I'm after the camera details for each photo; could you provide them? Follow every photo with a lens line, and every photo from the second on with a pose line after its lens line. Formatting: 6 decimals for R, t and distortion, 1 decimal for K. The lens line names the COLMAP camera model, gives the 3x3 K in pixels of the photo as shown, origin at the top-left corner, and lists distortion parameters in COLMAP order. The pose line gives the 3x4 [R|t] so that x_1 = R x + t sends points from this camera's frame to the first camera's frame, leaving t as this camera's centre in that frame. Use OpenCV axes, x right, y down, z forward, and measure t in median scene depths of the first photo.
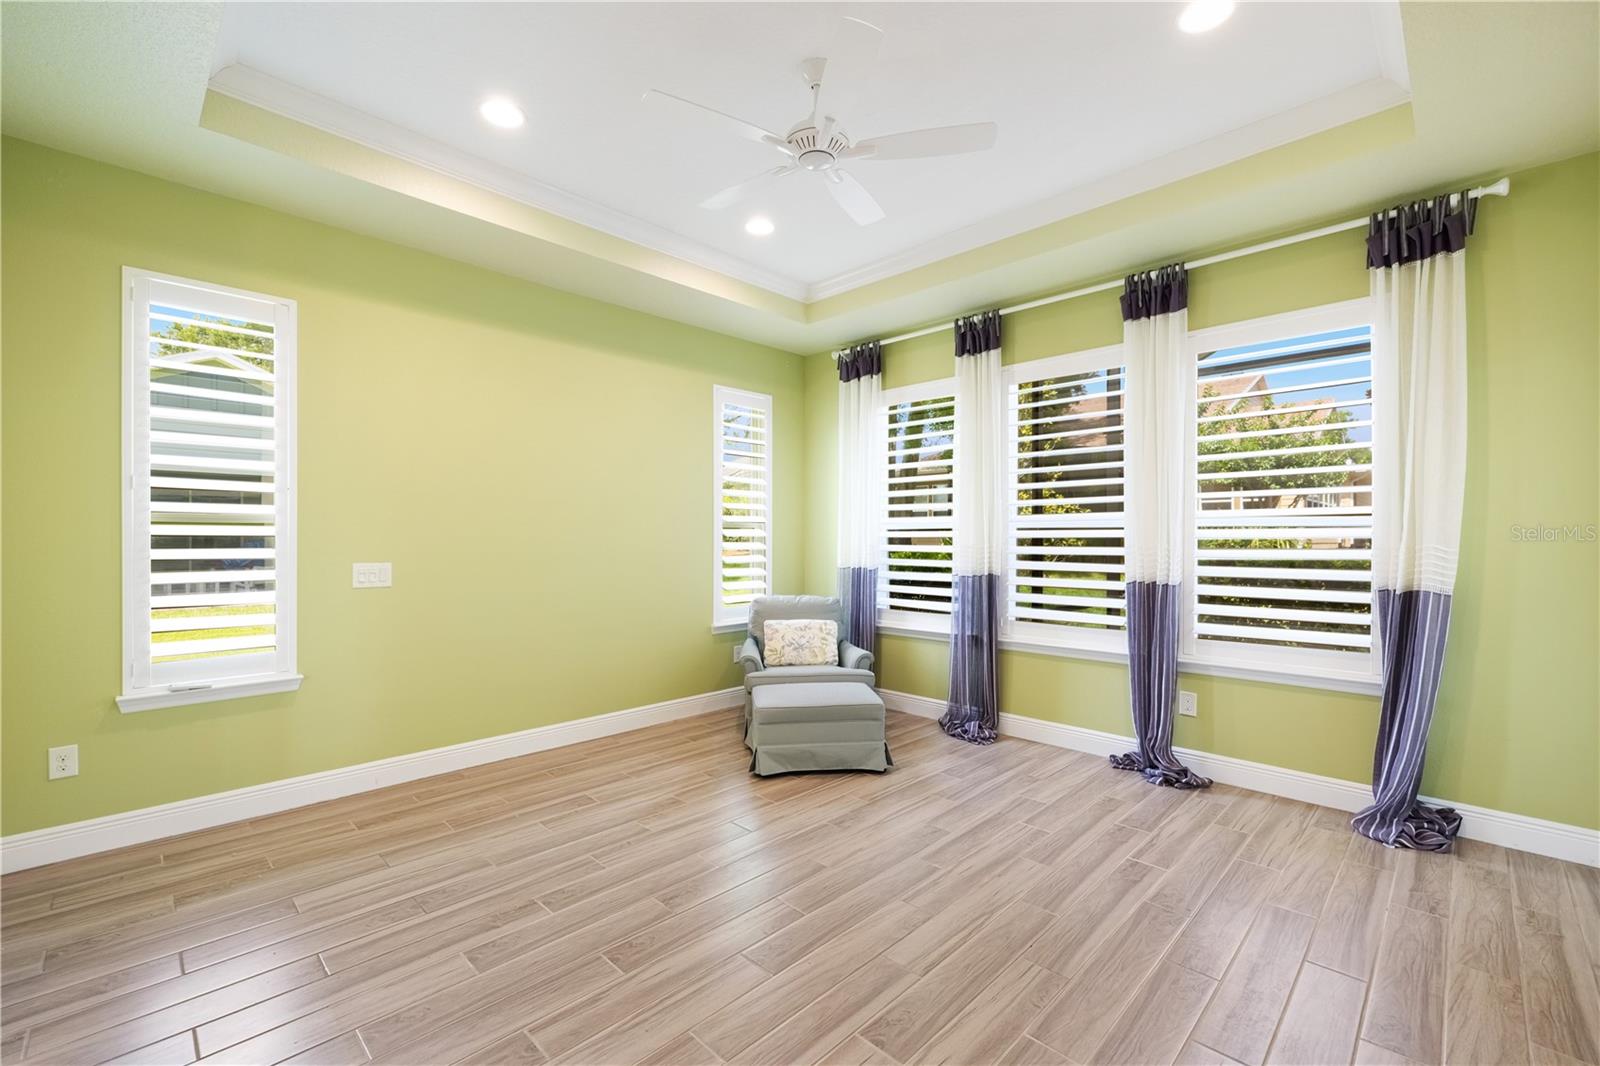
lens RADIAL K [[674.4, 0, 800.7], [0, 674.4, 541.3], [0, 0, 1]] dist [0.001830, 0.000198]
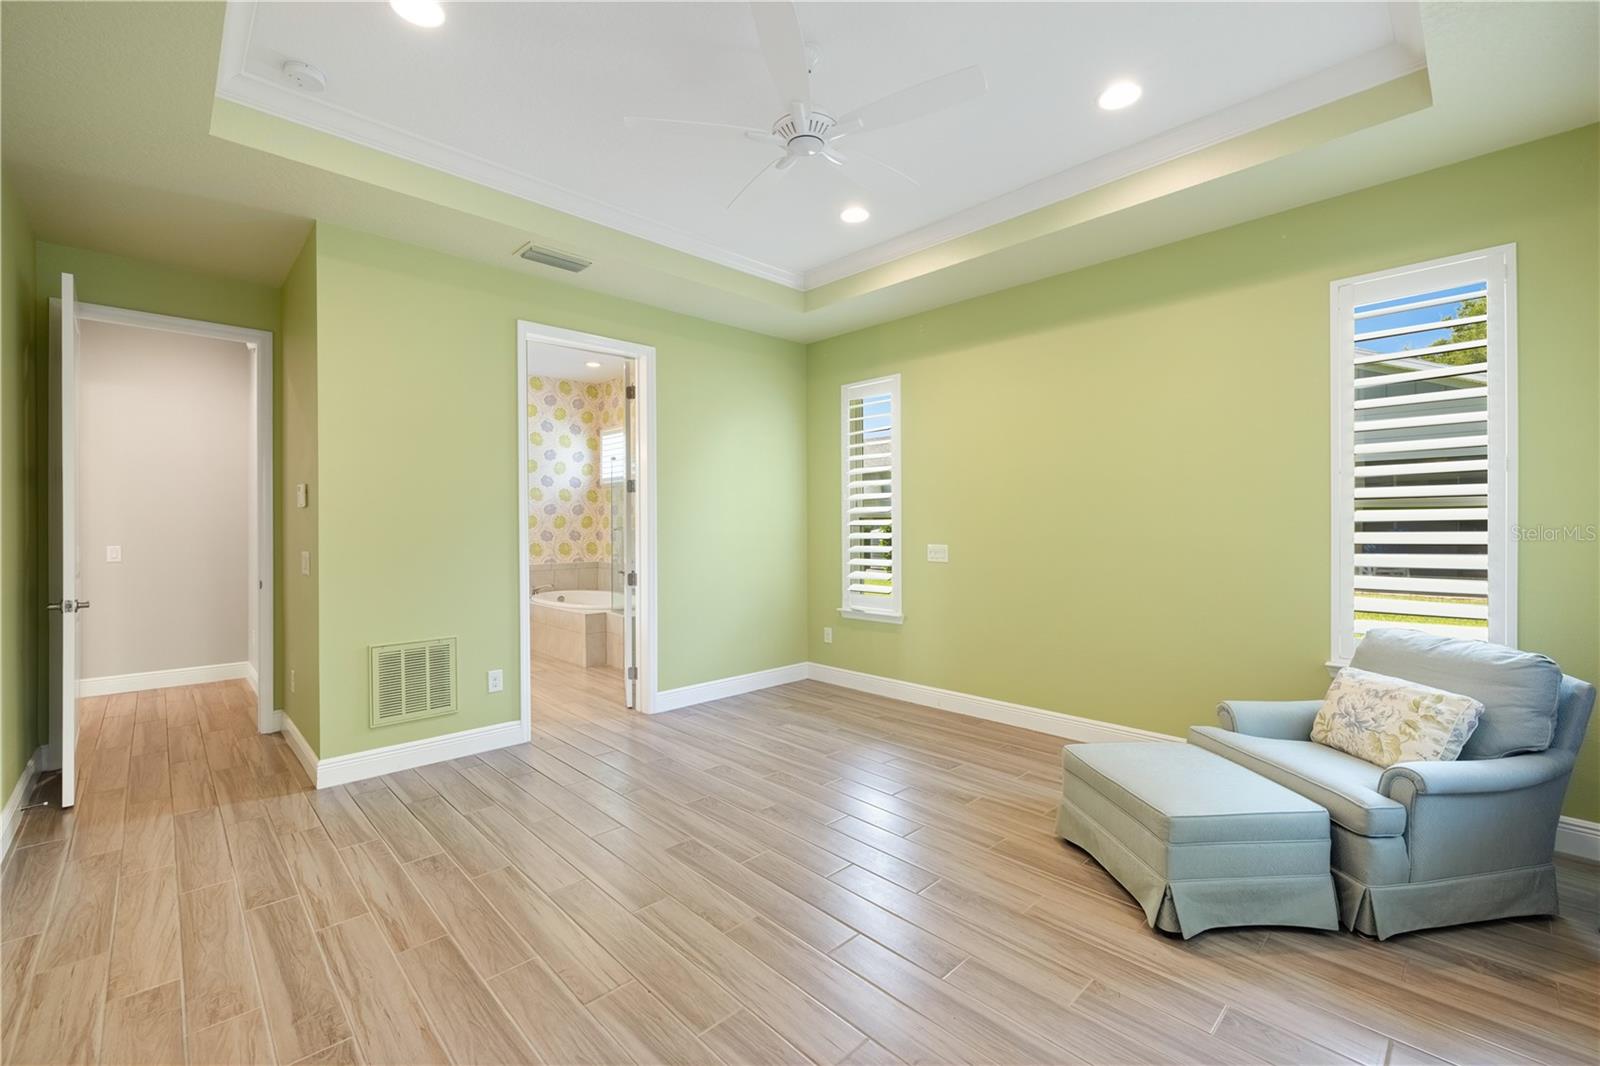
lens RADIAL K [[674.4, 0, 800.7], [0, 674.4, 526.7], [0, 0, 1]] dist [0.001830, 0.000198]
pose [[-0.026471, 0.001851, -0.999648, 0.752350], [0.000838, 0.999998, 0.001830, -0.006680], [0.999649, -0.000789, -0.026473, 0.755252]]
